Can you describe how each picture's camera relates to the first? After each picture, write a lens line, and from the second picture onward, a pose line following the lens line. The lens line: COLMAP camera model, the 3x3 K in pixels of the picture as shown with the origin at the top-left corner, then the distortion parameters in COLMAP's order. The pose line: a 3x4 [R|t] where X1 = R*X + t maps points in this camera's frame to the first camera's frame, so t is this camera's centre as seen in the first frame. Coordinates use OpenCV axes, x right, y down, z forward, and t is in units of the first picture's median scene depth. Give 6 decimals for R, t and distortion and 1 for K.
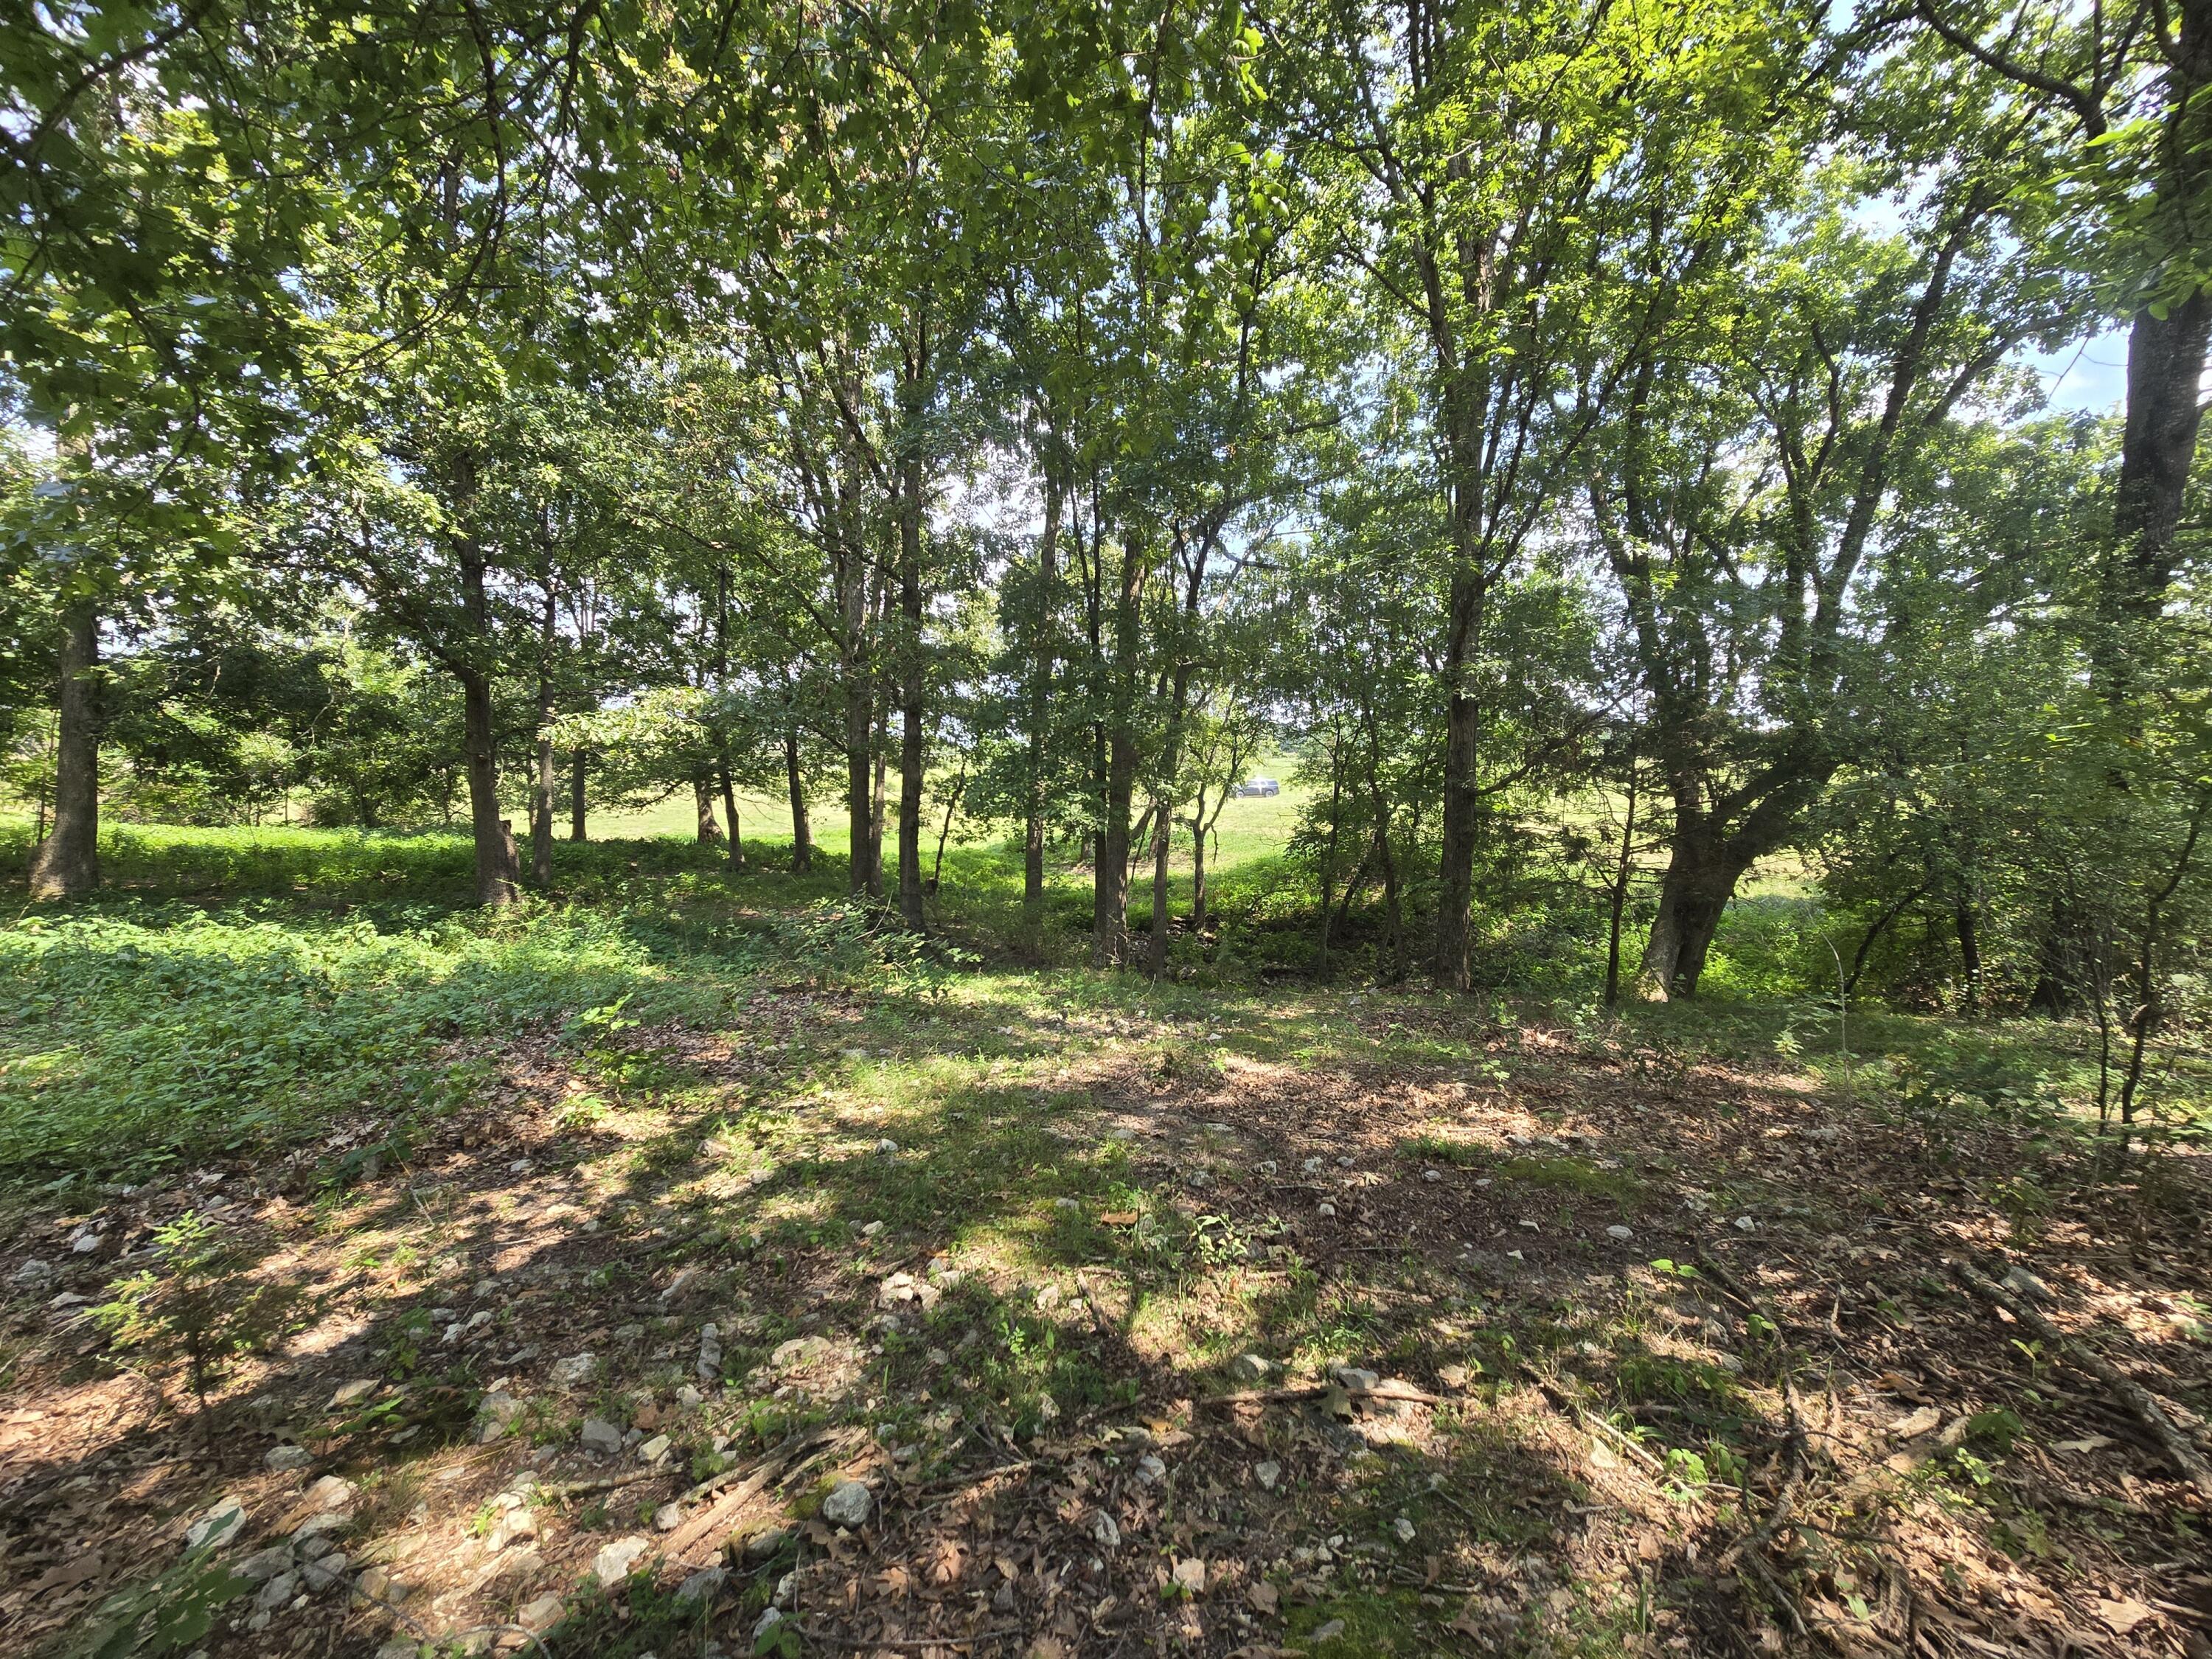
lens RADIAL K [[906.3, 0, 1112.9], [0, 906.3, 824.8], [0, 0, 1]] dist [-0.001661, 0.001394]
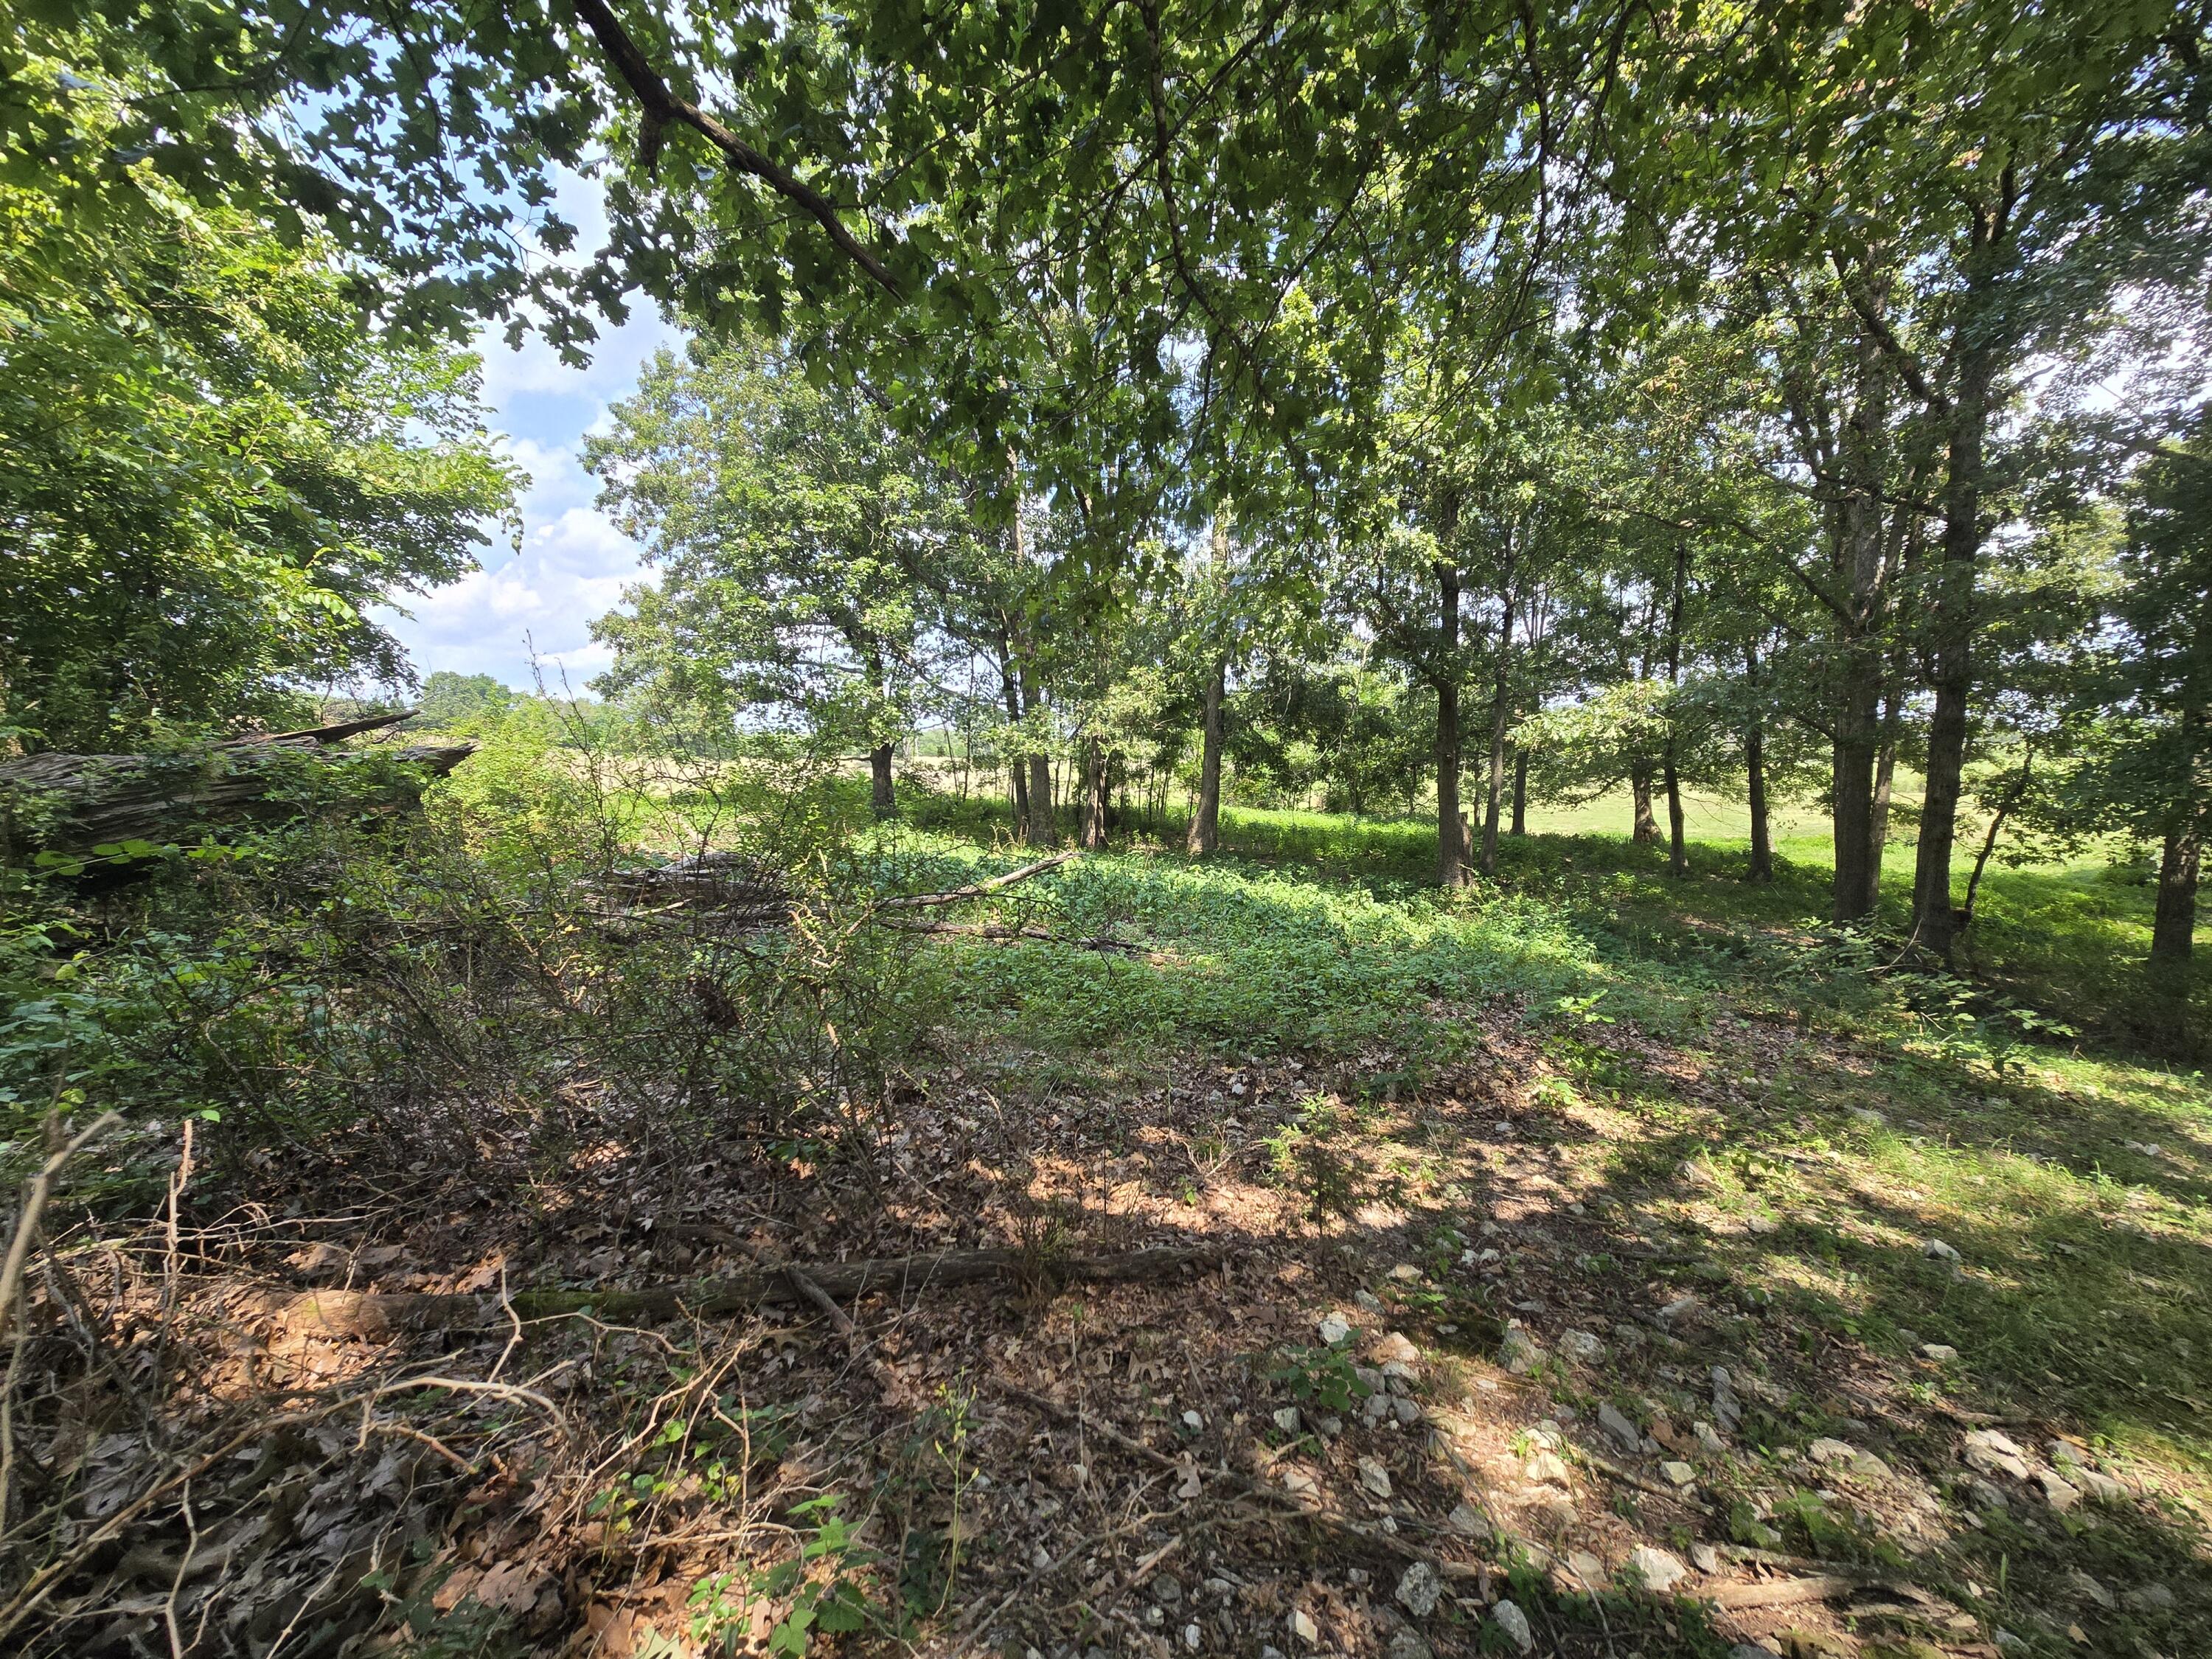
lens RADIAL K [[906.3, 0, 1119.8], [0, 906.3, 822.6], [0, 0, 1]] dist [-0.001661, 0.001394]
pose [[0.588491, 0.042391, -0.807392, -0.012424], [-0.041608, 0.998889, 0.022118, 0.000585], [0.807432, 0.020578, 0.589601, -0.006891]]
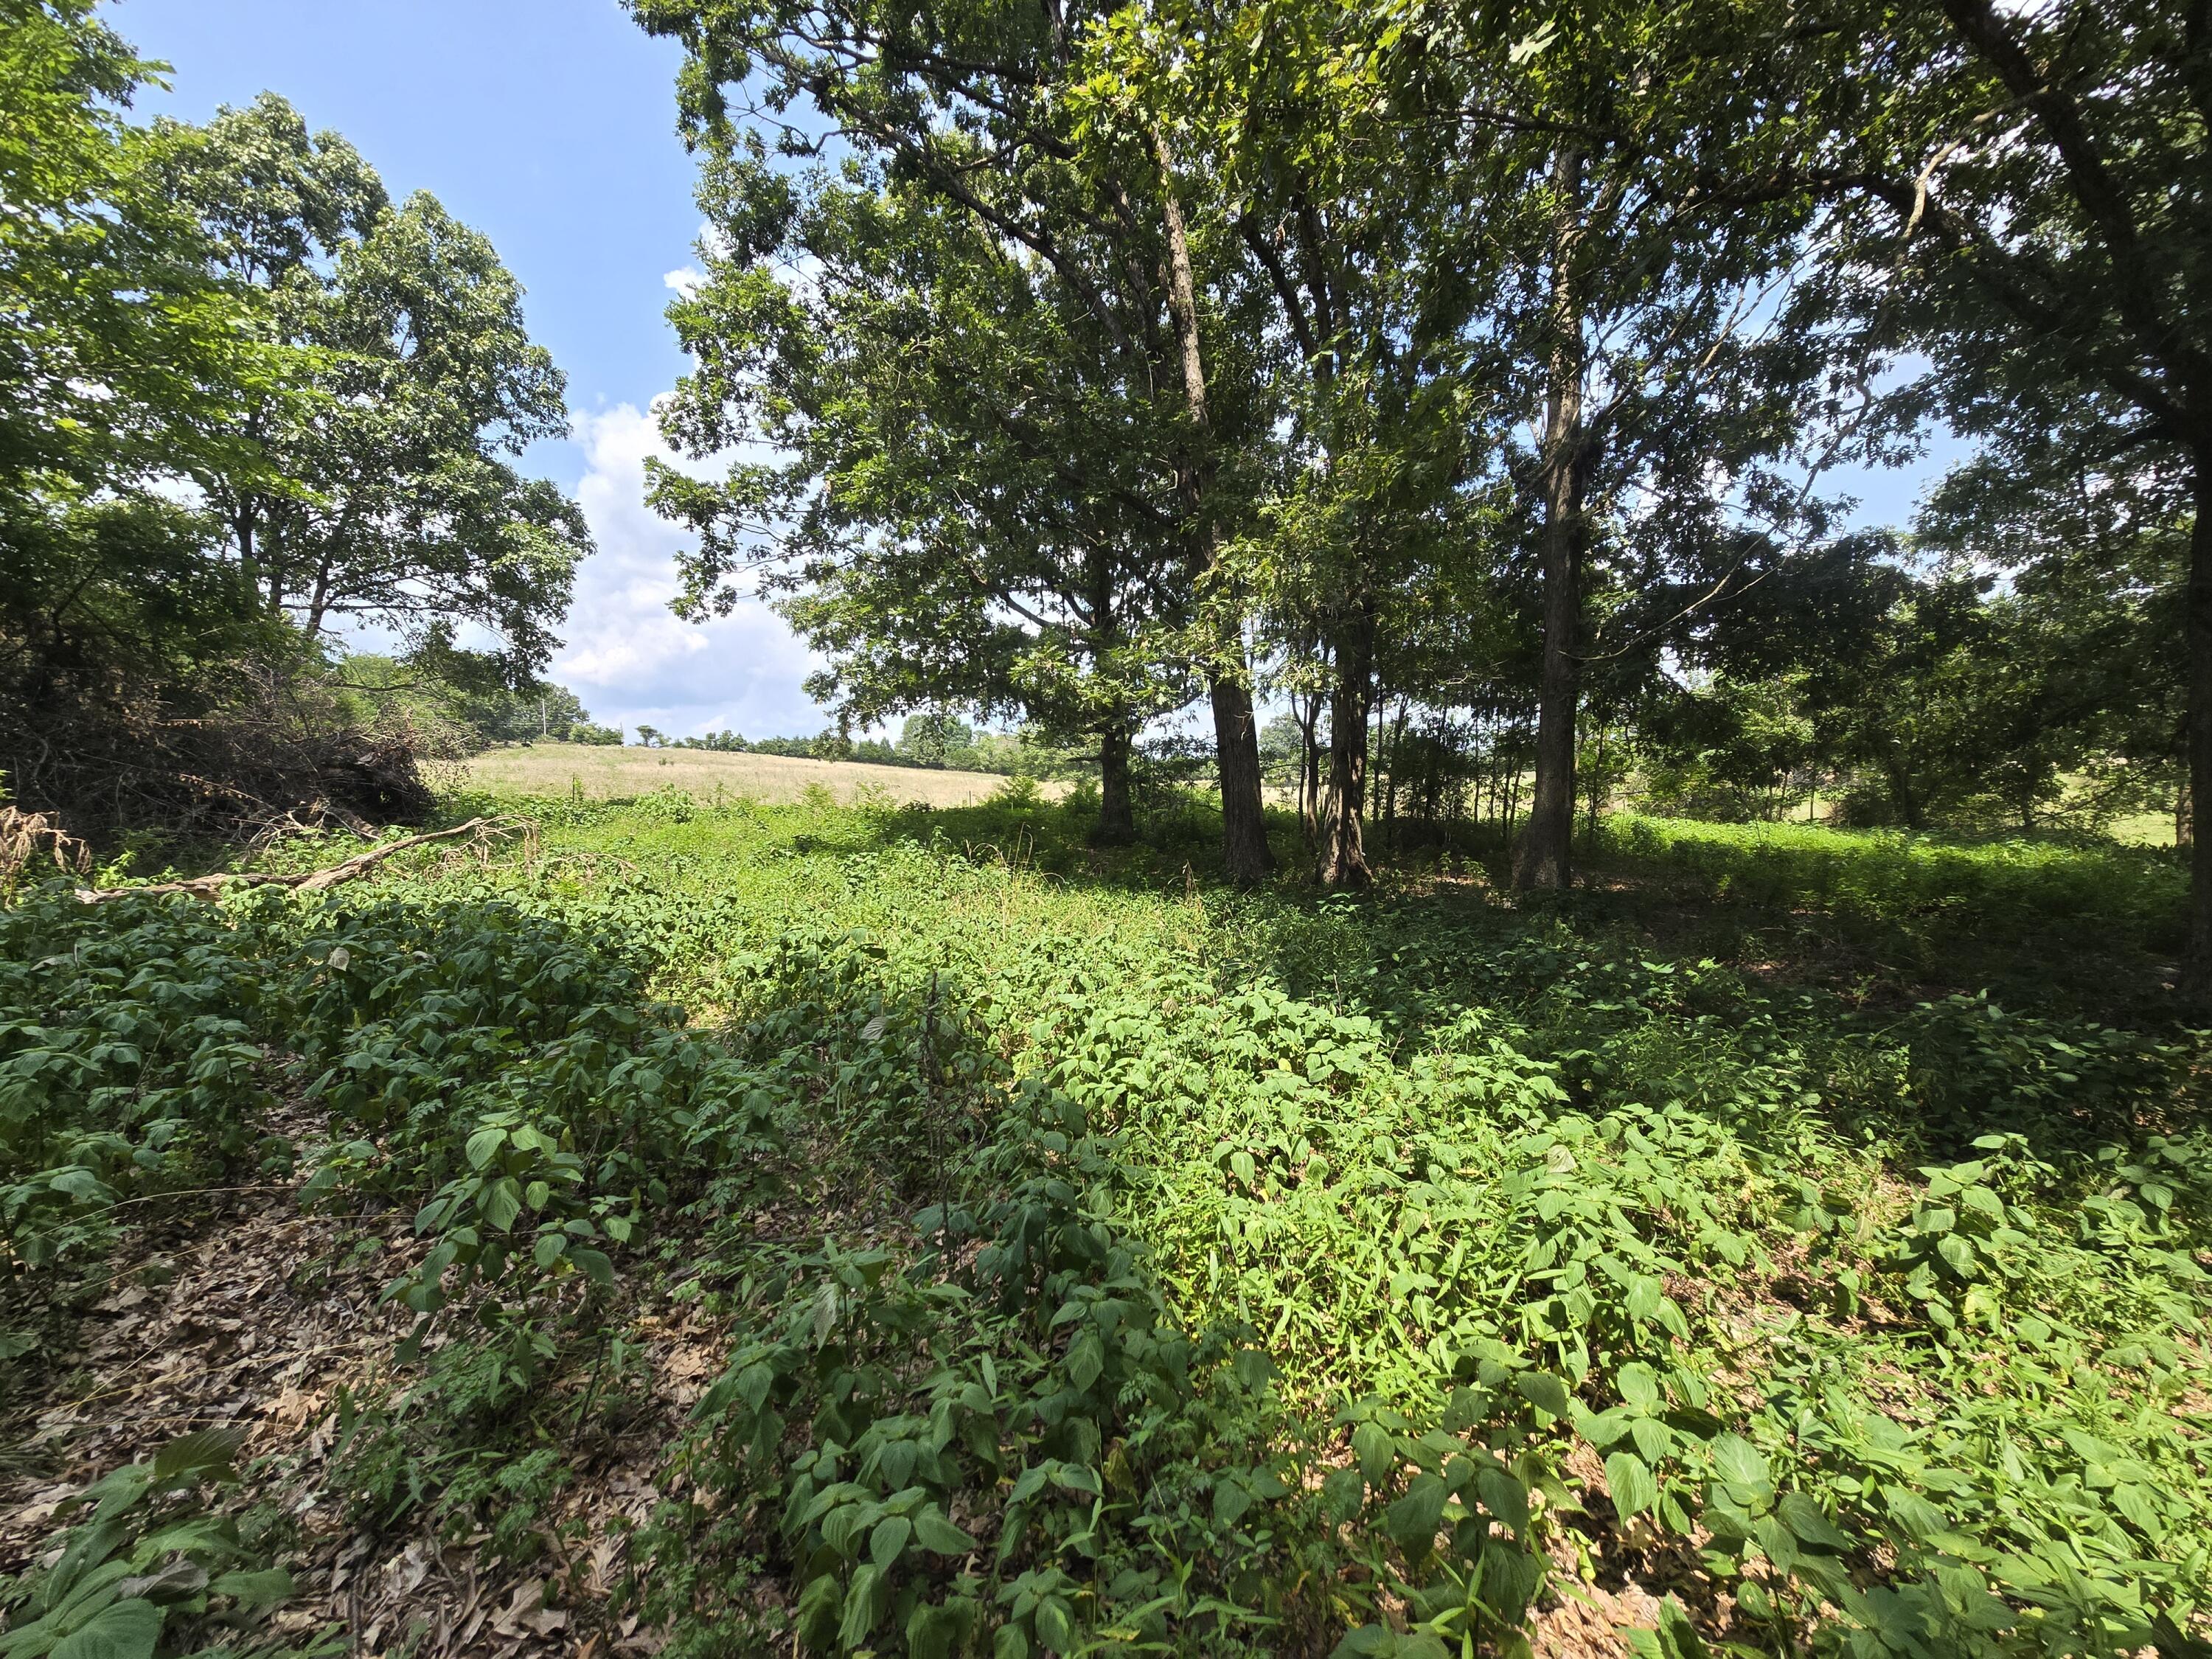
lens RADIAL K [[906.3, 0, 1100.3], [0, 906.3, 824.2], [0, 0, 1]] dist [-0.001661, 0.001394]
pose [[0.153362, 0.028862, -0.987748, -0.368721], [-0.035653, 0.999084, 0.023657, 0.009101], [0.987527, 0.031588, 0.154251, 0.439069]]
